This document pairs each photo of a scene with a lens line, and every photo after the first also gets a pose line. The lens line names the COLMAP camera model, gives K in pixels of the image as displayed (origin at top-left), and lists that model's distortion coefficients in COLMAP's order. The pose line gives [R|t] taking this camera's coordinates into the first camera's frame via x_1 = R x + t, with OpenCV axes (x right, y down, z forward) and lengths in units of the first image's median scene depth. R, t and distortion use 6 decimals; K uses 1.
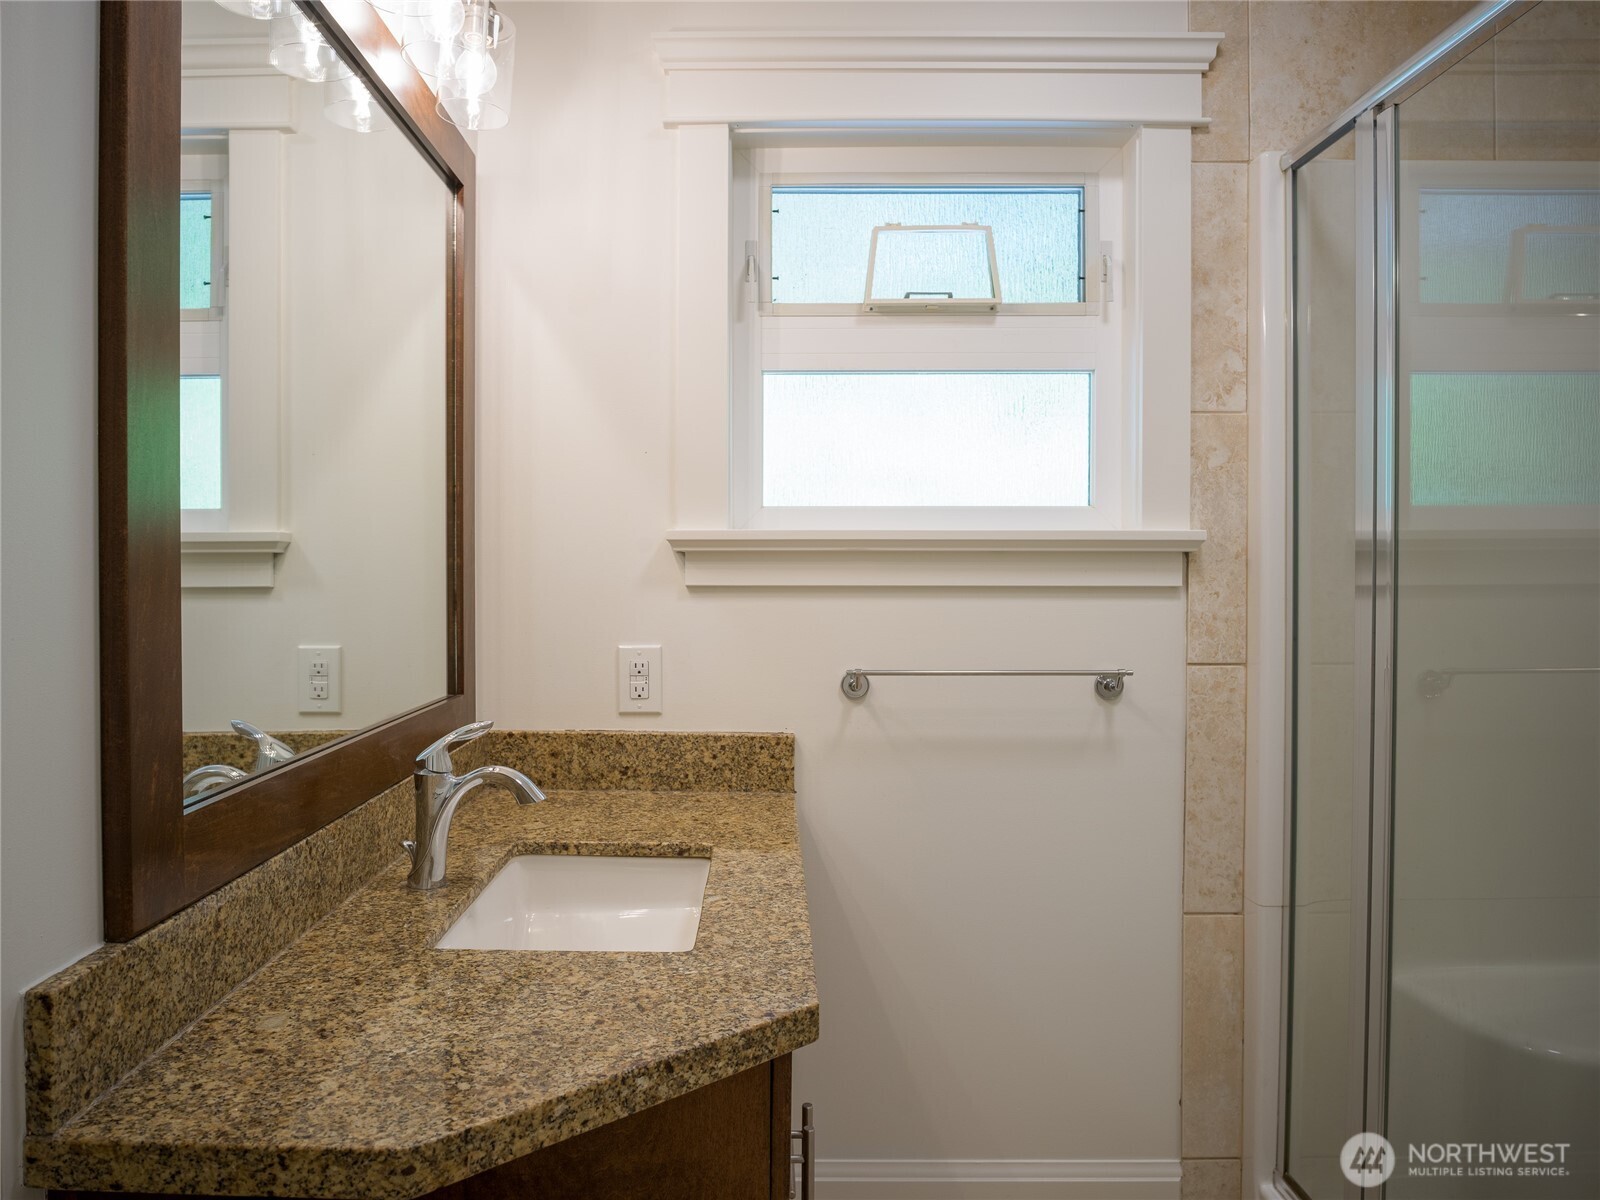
lens RADIAL K [[1175.2, 0, 798.4], [0, 1175.2, 578.0], [0, 0, 1]] dist [-0.039470, 0.007598]
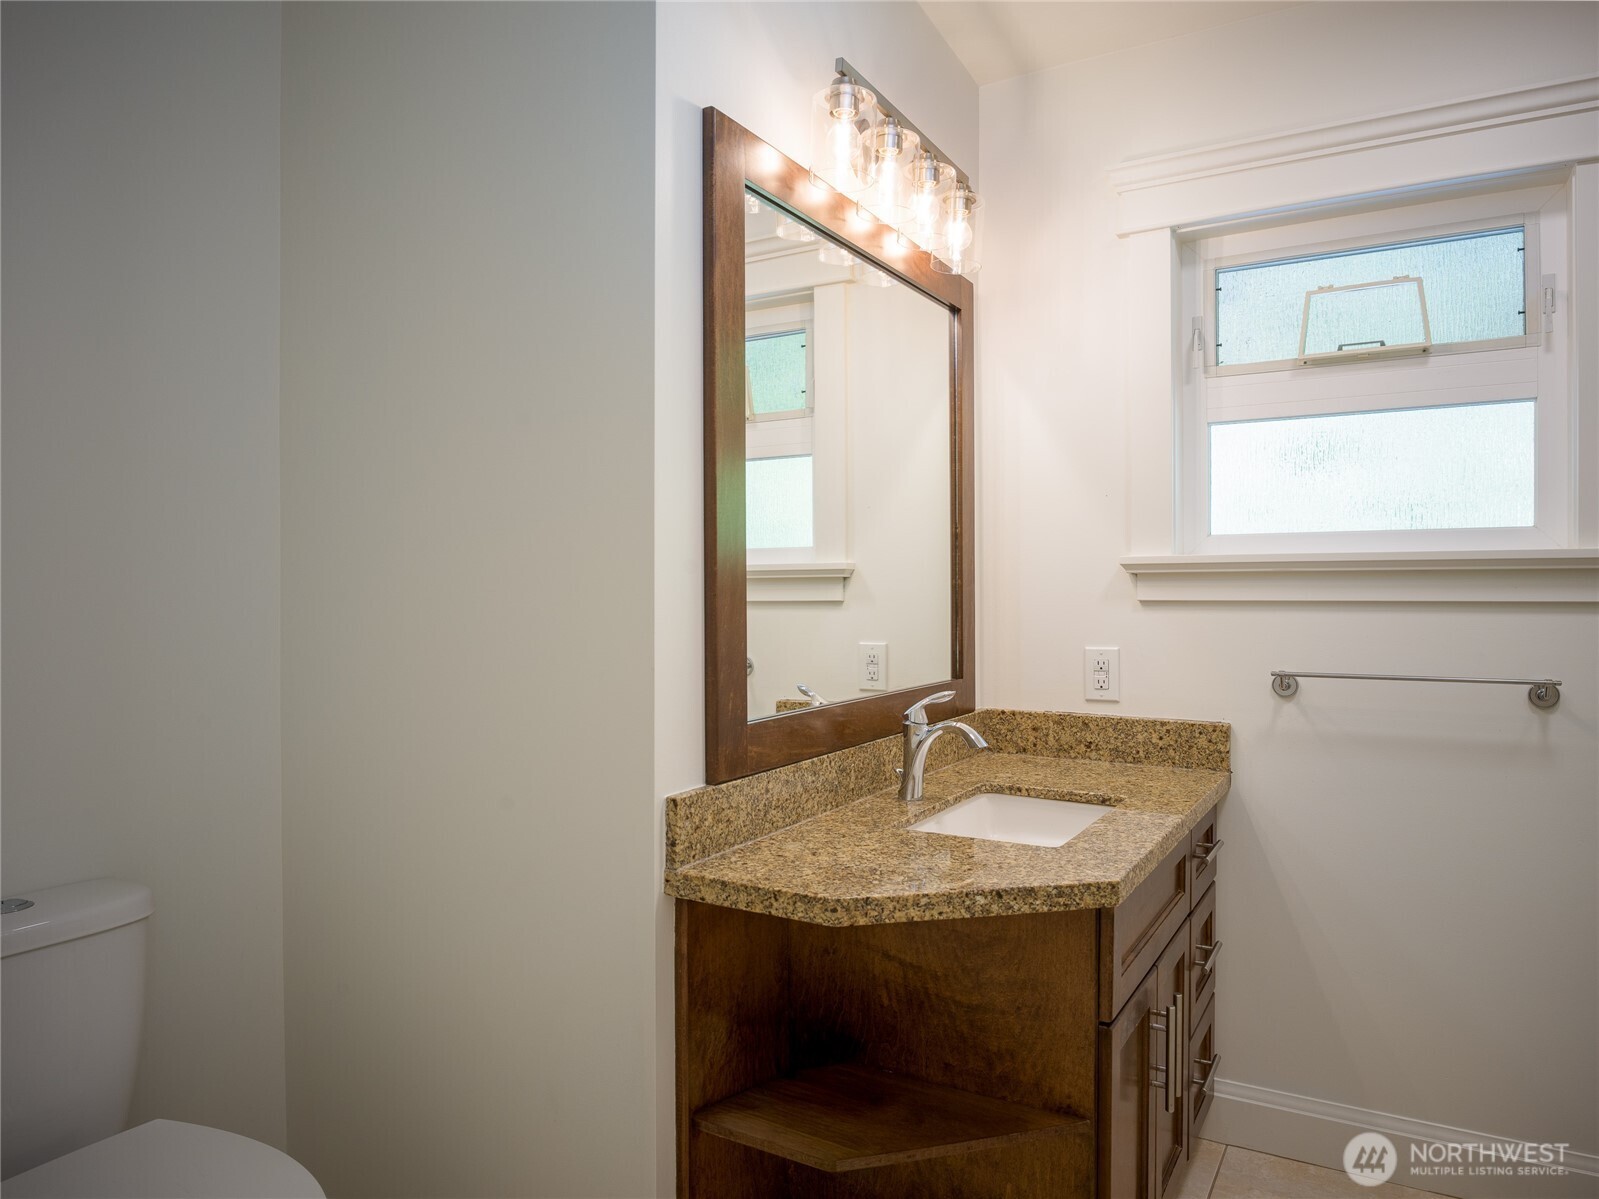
lens RADIAL K [[1174.4, 0, 797.9], [0, 1174.4, 577.6], [0, 0, 1]] dist [-0.039470, 0.007598]
pose [[0.860141, -0.007712, -0.509998, 0.315550], [-0.000586, 0.999870, -0.016108, 0.003423], [0.510056, 0.014155, 0.860025, -0.358514]]
